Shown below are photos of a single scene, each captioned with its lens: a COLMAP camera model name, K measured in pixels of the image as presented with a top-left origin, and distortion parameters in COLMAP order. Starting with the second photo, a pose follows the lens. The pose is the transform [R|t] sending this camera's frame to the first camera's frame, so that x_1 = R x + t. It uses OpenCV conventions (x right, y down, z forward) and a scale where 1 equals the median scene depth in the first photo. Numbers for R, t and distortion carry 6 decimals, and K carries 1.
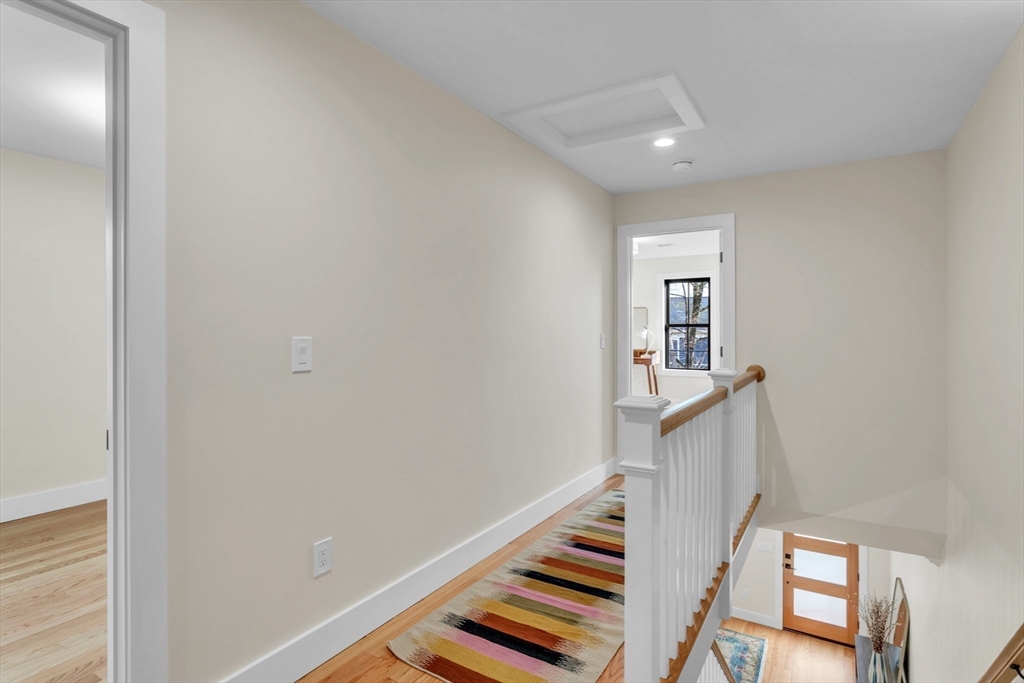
lens RADIAL K [[523.4, 0, 514.2], [0, 523.4, 336.8], [0, 0, 1]] dist [-0.011114, 0.005178]
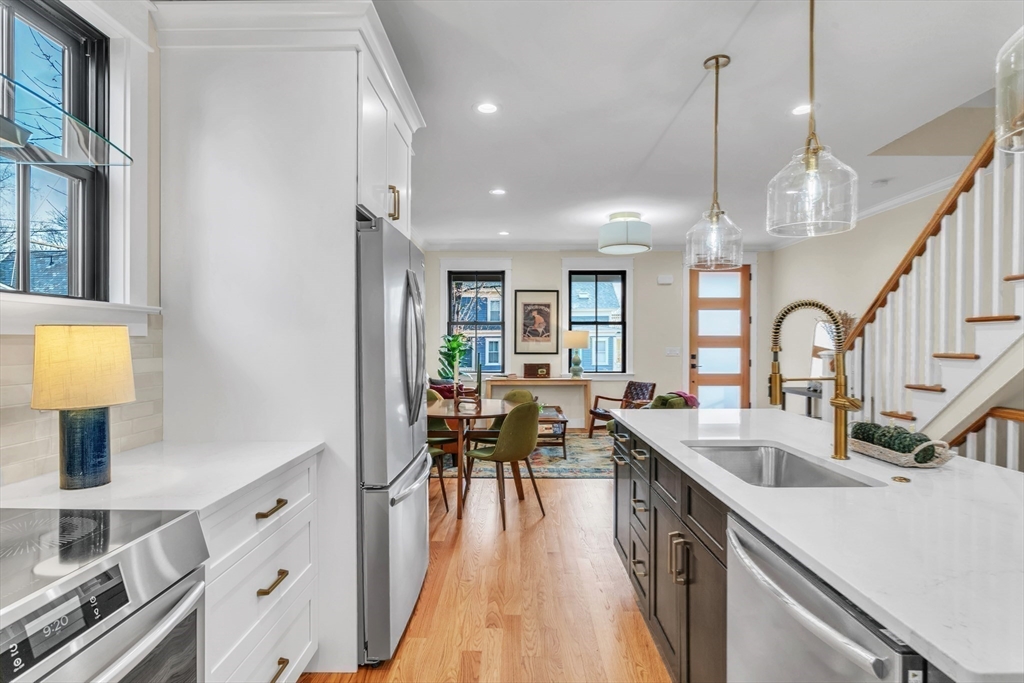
lens RADIAL K [[523.4, 0, 516.7], [0, 523.4, 345.8], [0, 0, 1]] dist [-0.011114, 0.005178]
pose [[0.856823, -0.004084, 0.515595, -0.319933], [0.004613, 0.999989, 0.000254, 0.393924], [-0.515590, 0.002161, 0.856832, 0.279004]]
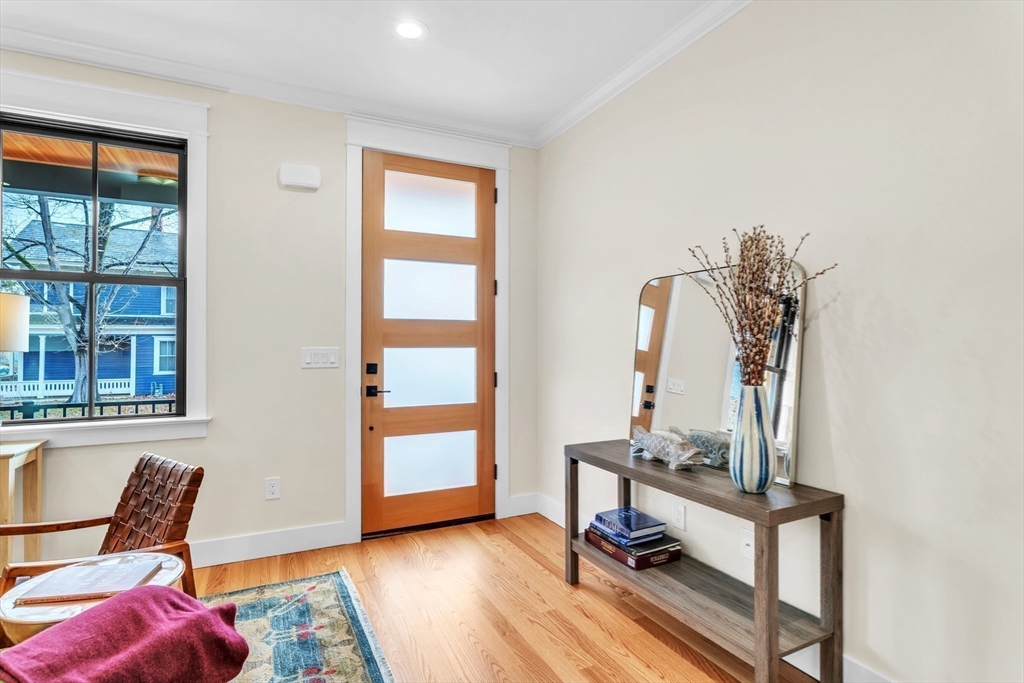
lens RADIAL K [[523.4, 0, 517.5], [0, 523.4, 342.3], [0, 0, 1]] dist [-0.011114, 0.005178]
pose [[0.532536, 0.000939, 0.846407, 0.215346], [0.007616, 0.999954, -0.005902, 0.398905], [-0.846373, 0.009589, 0.532504, 0.654602]]
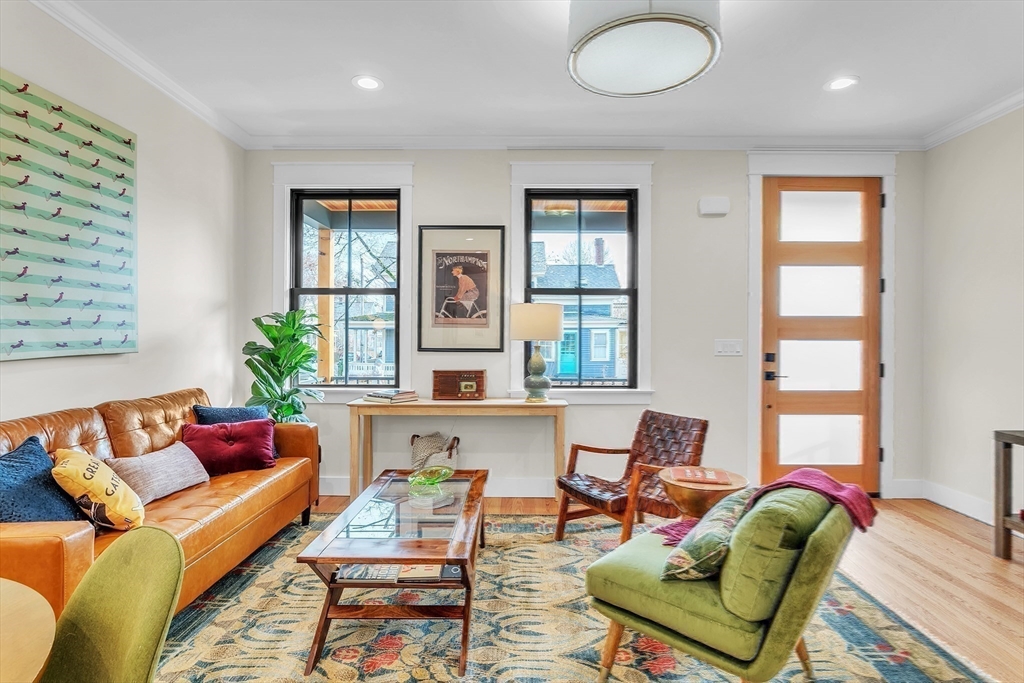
lens RADIAL K [[523.4, 0, 516.9], [0, 523.4, 337.8], [0, 0, 1]] dist [-0.011114, 0.005178]
pose [[0.859323, -0.000651, 0.511433, 0.028259], [0.001956, 0.999996, -0.002014, 0.398110], [-0.511429, 0.002731, 0.859321, 0.666899]]
